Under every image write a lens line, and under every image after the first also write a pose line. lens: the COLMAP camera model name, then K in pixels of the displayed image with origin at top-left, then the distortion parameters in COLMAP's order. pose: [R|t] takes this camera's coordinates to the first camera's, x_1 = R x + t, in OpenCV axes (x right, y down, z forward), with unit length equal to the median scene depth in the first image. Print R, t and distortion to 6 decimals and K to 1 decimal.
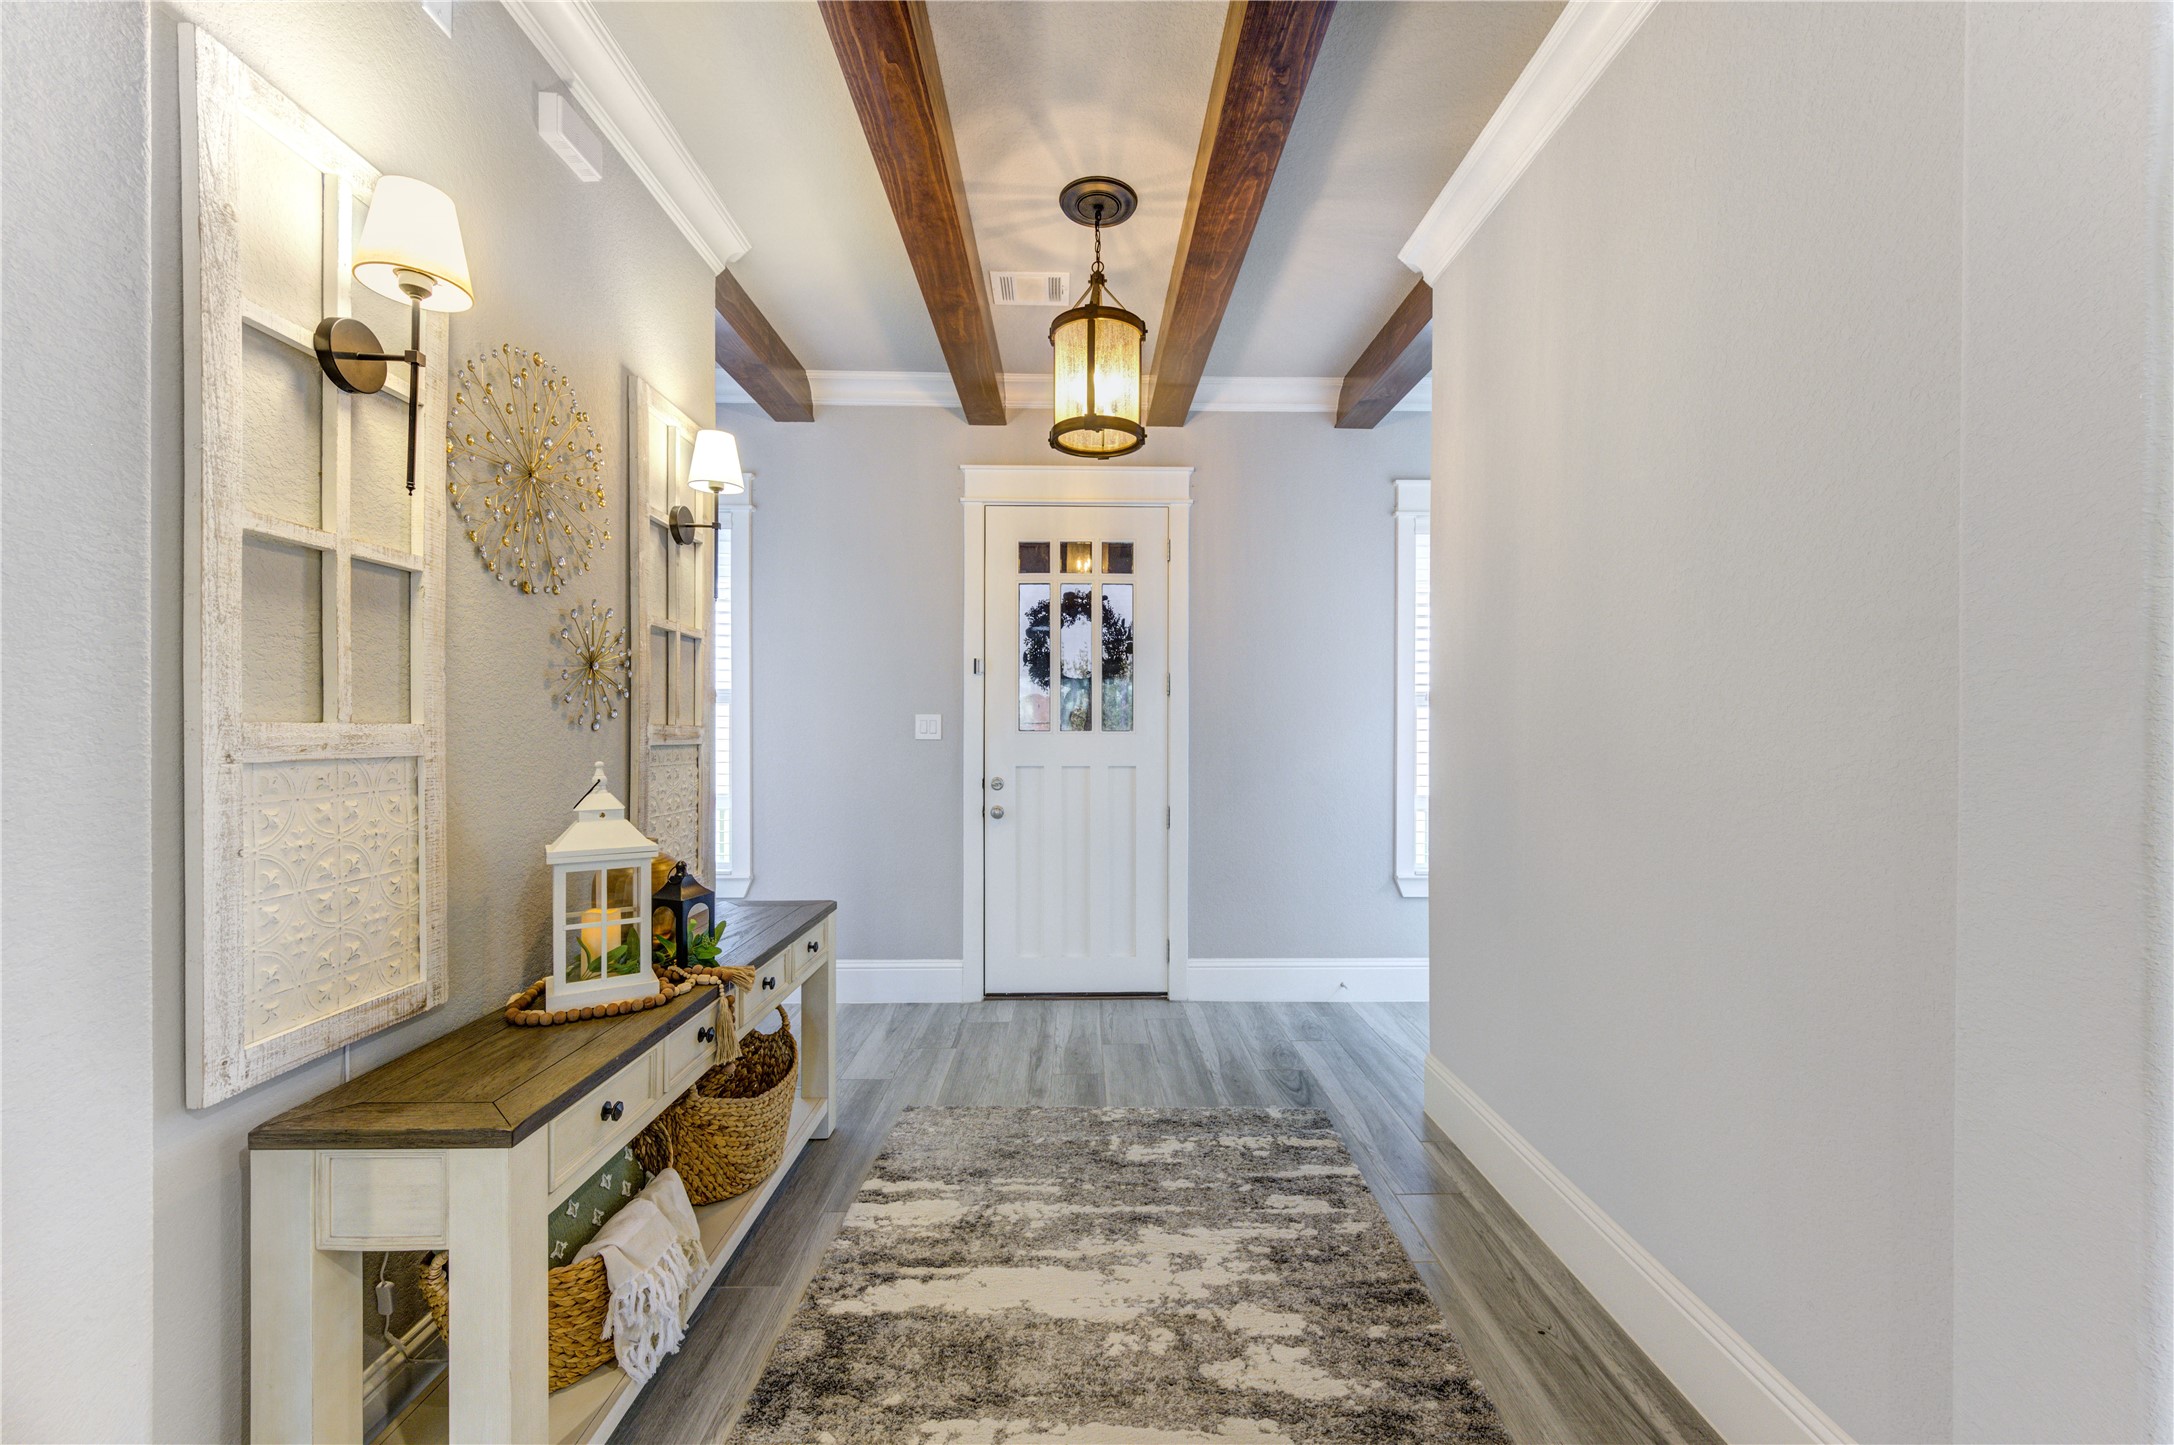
lens RADIAL K [[842.7, 0, 1093.9], [0, 842.7, 730.2], [0, 0, 1]] dist [0.001610, -0.000199]
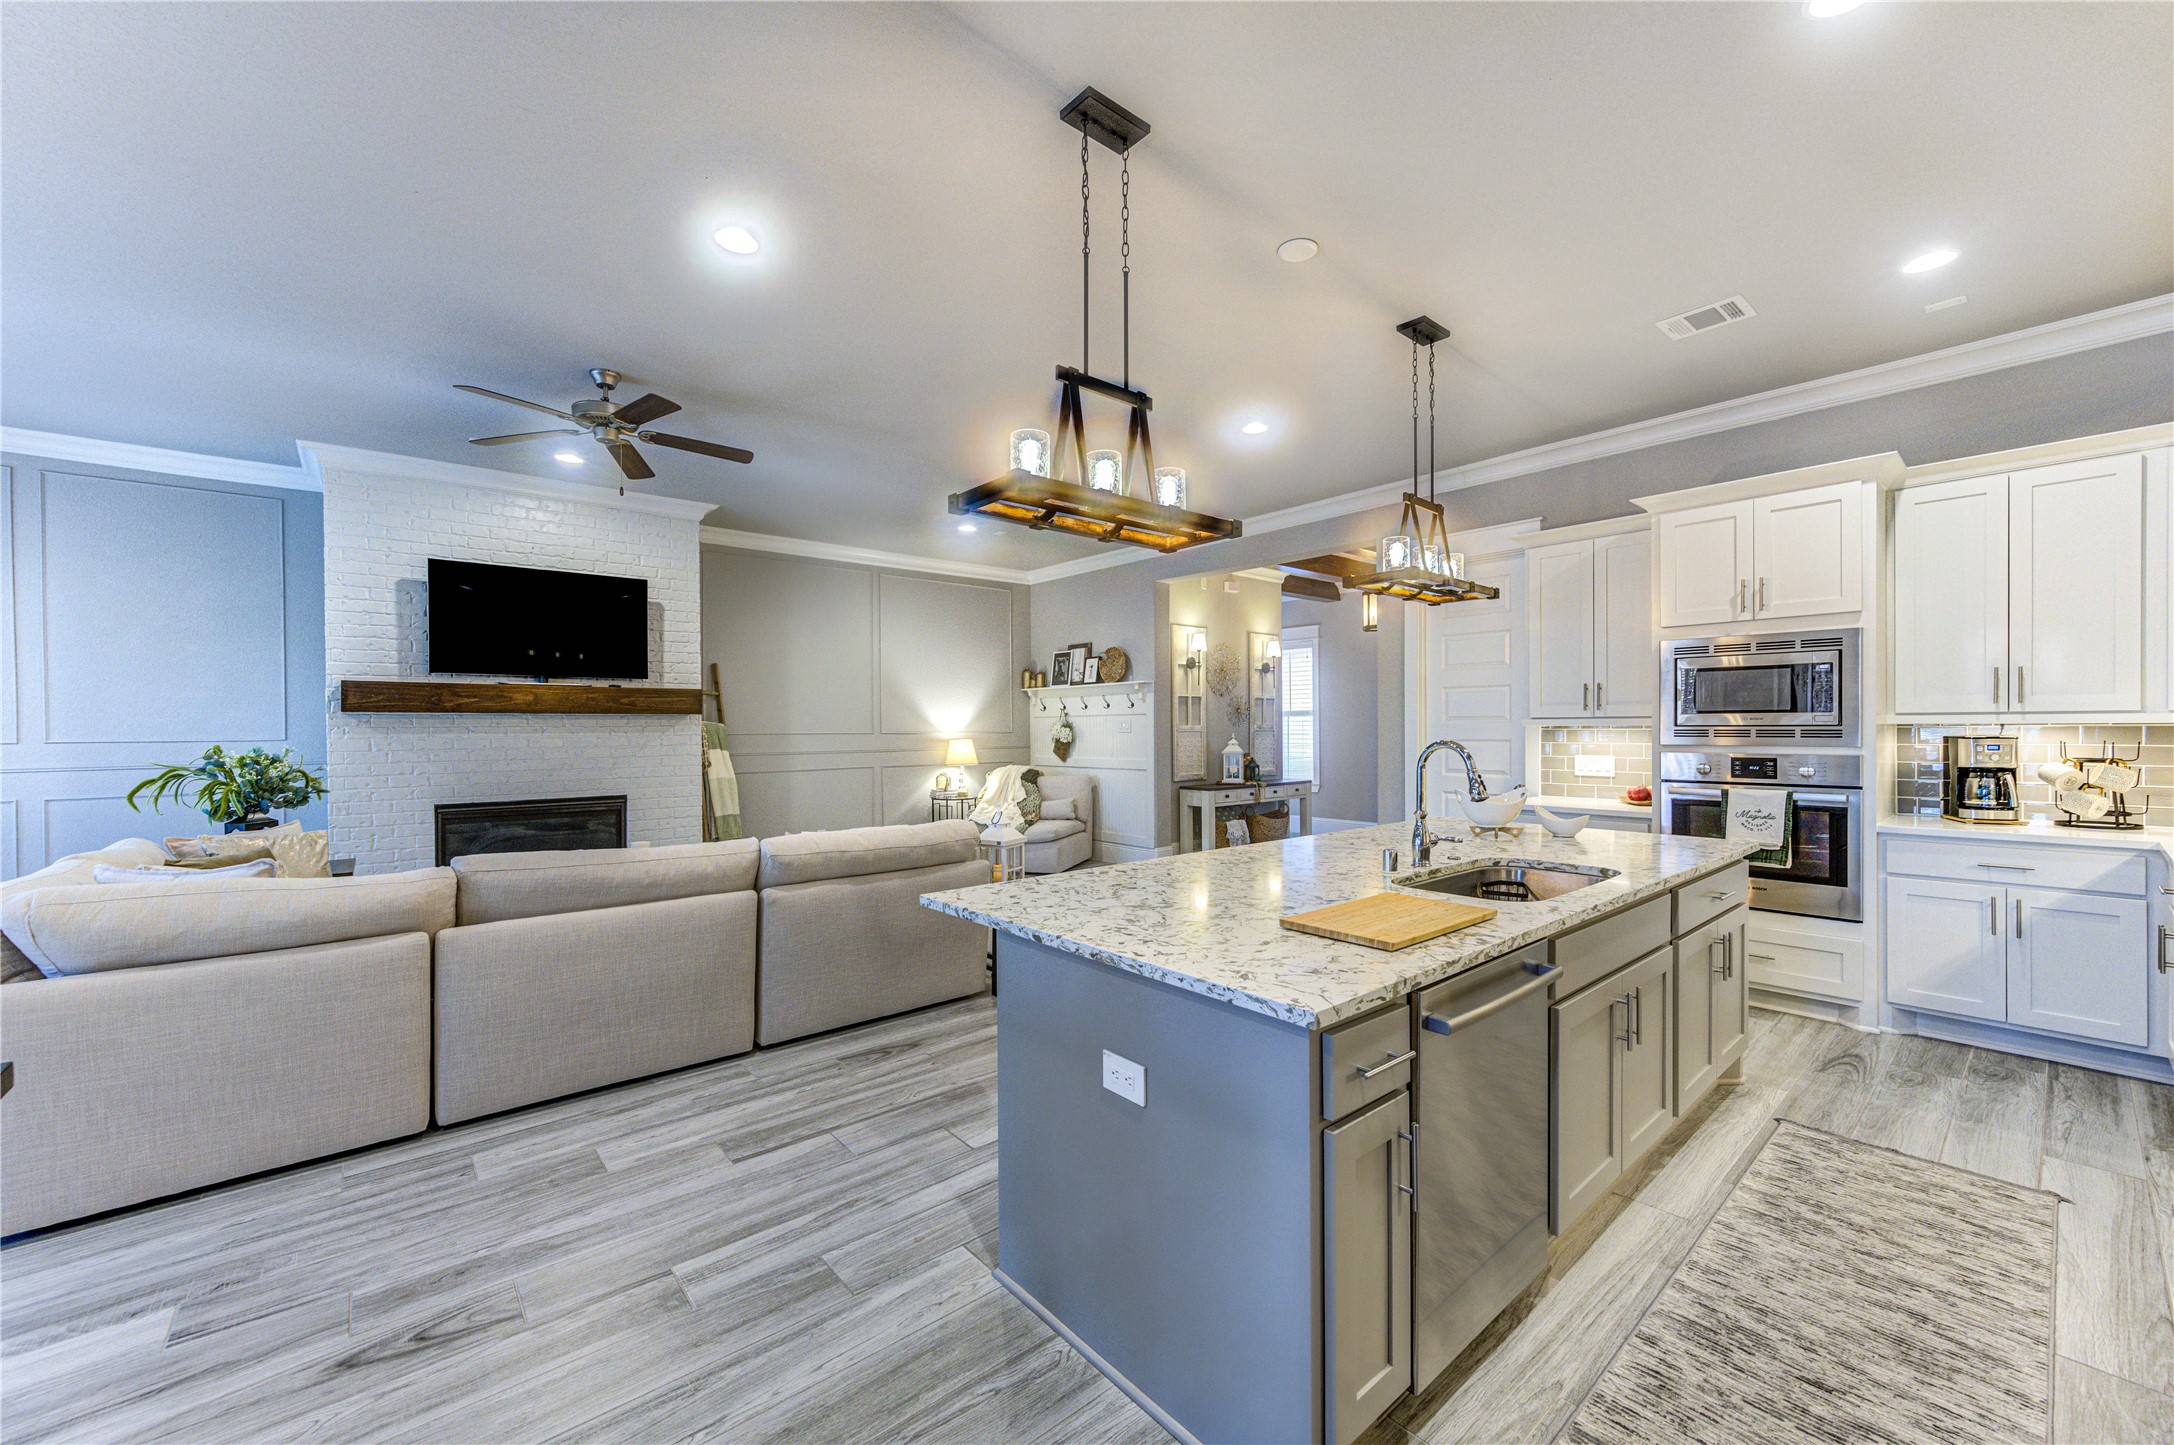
lens RADIAL K [[842.7, 0, 1093.9], [0, 842.7, 730.2], [0, 0, 1]] dist [0.001610, -0.000199]
pose [[0.632924, -0.005694, -0.774193, 2.034940], [0.007744, 0.999969, -0.001023, 0.016774], [0.774176, -0.005348, 0.632948, -2.039275]]
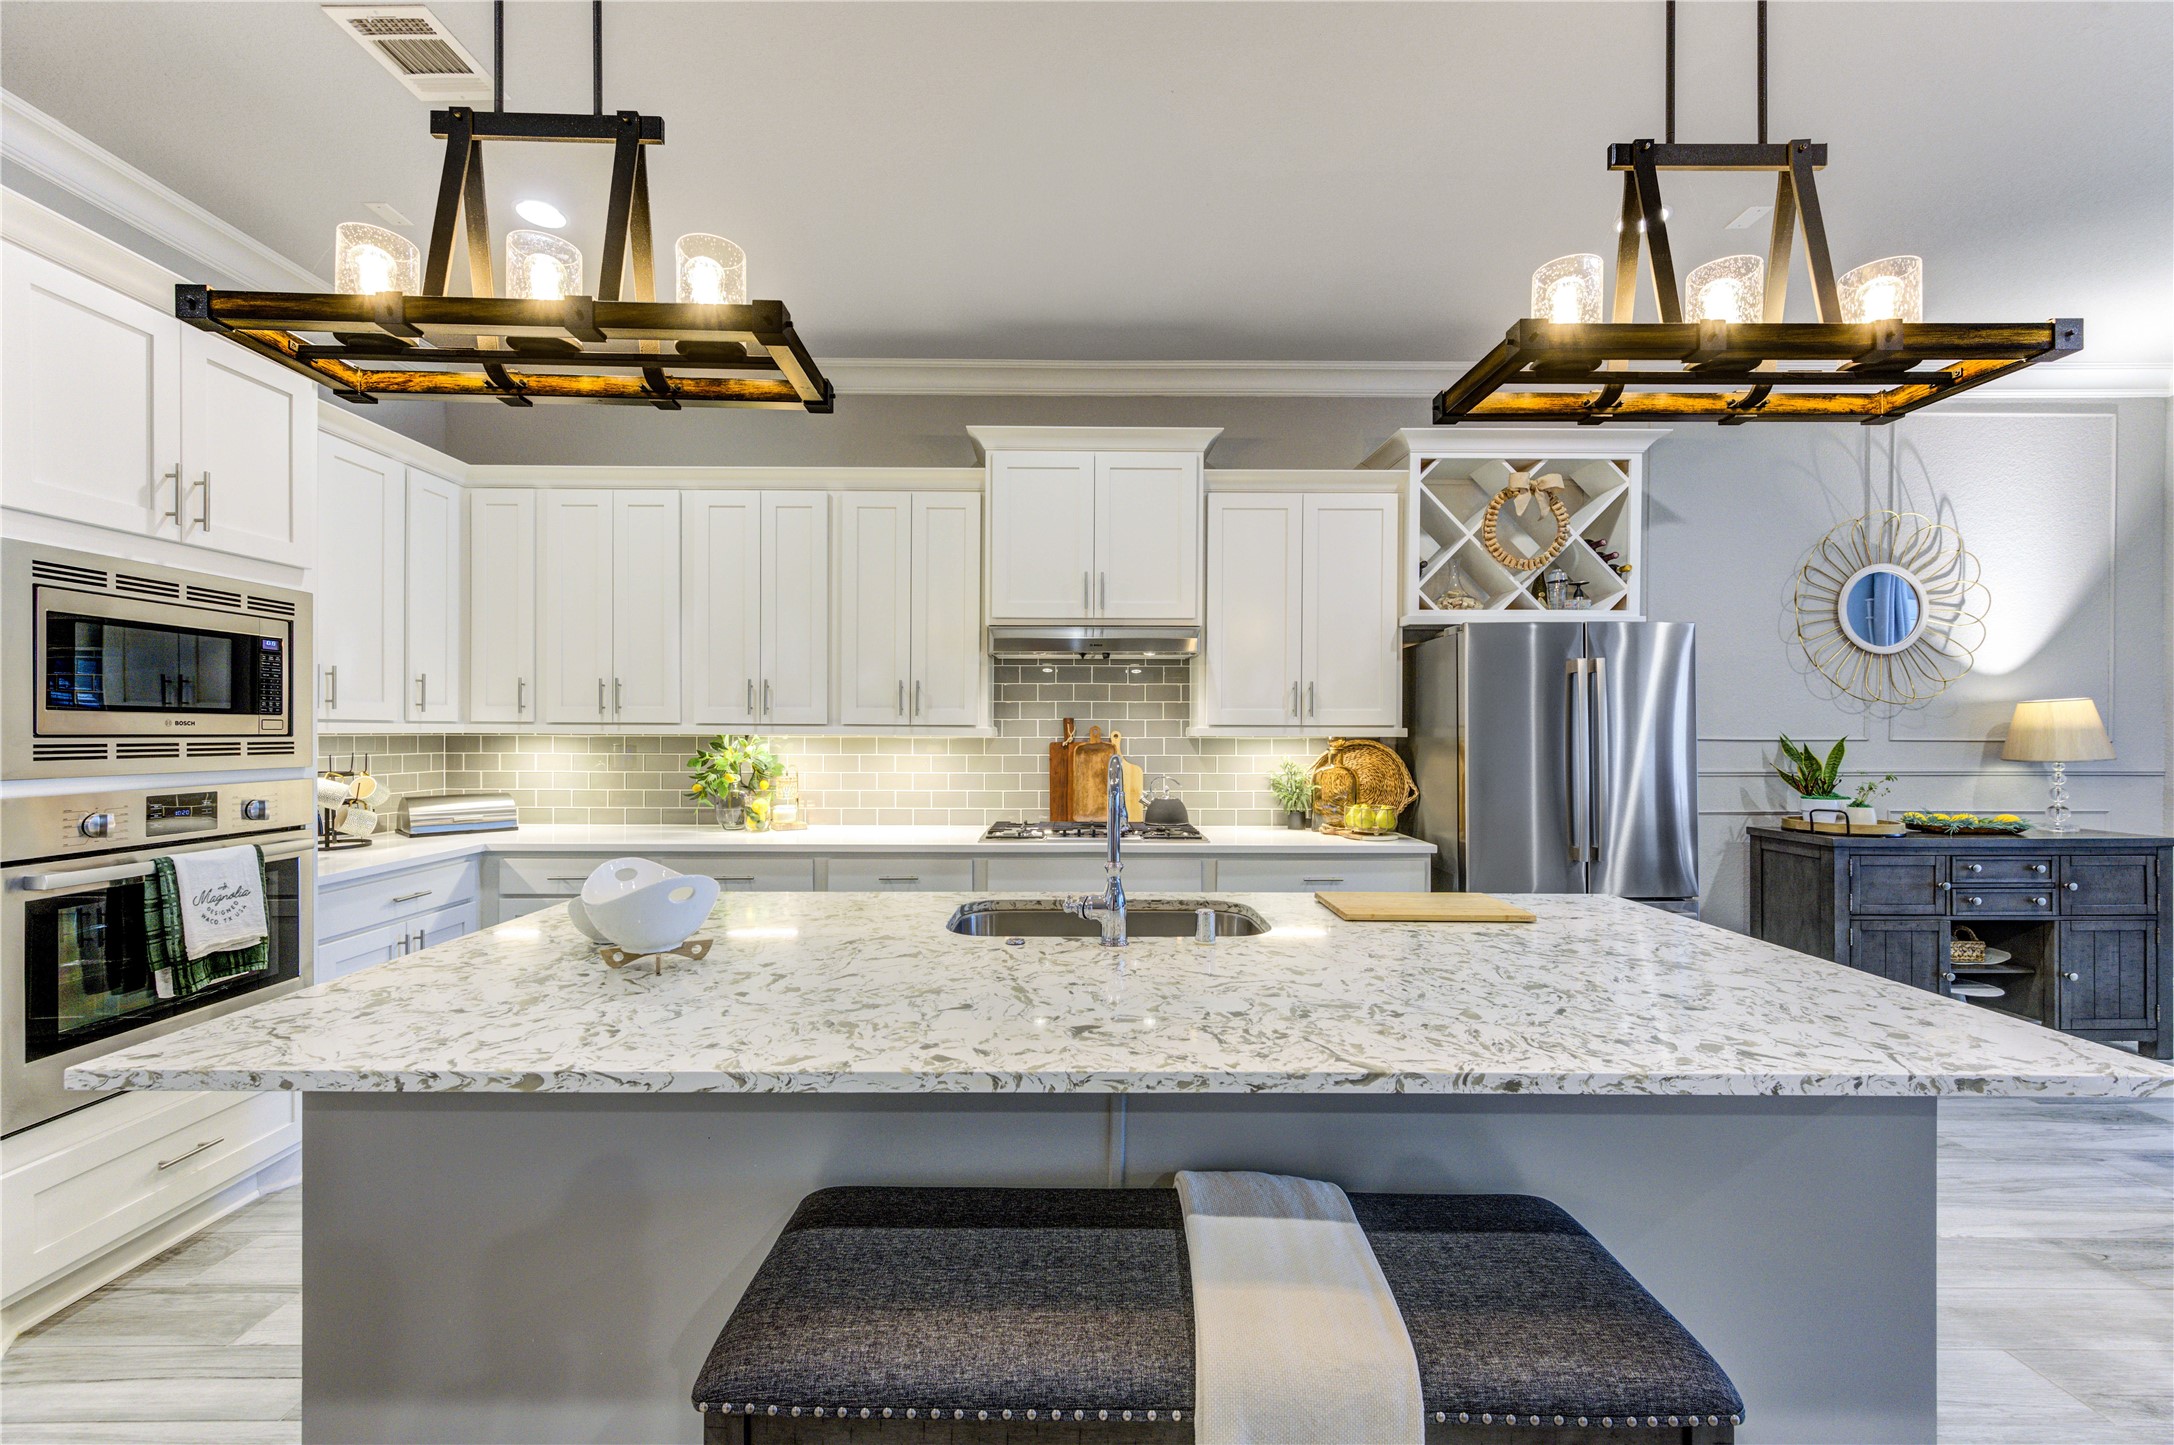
lens RADIAL K [[850.7, 0, 1079.9], [0, 850.7, 732.6], [0, 0, 1]] dist [0.000771, -0.000178]
pose [[0.021048, -0.006578, 0.999757, 0.582043], [0.000147, 0.999978, 0.006576, 0.006165], [-0.999778, 0.000009, 0.021048, -0.896668]]
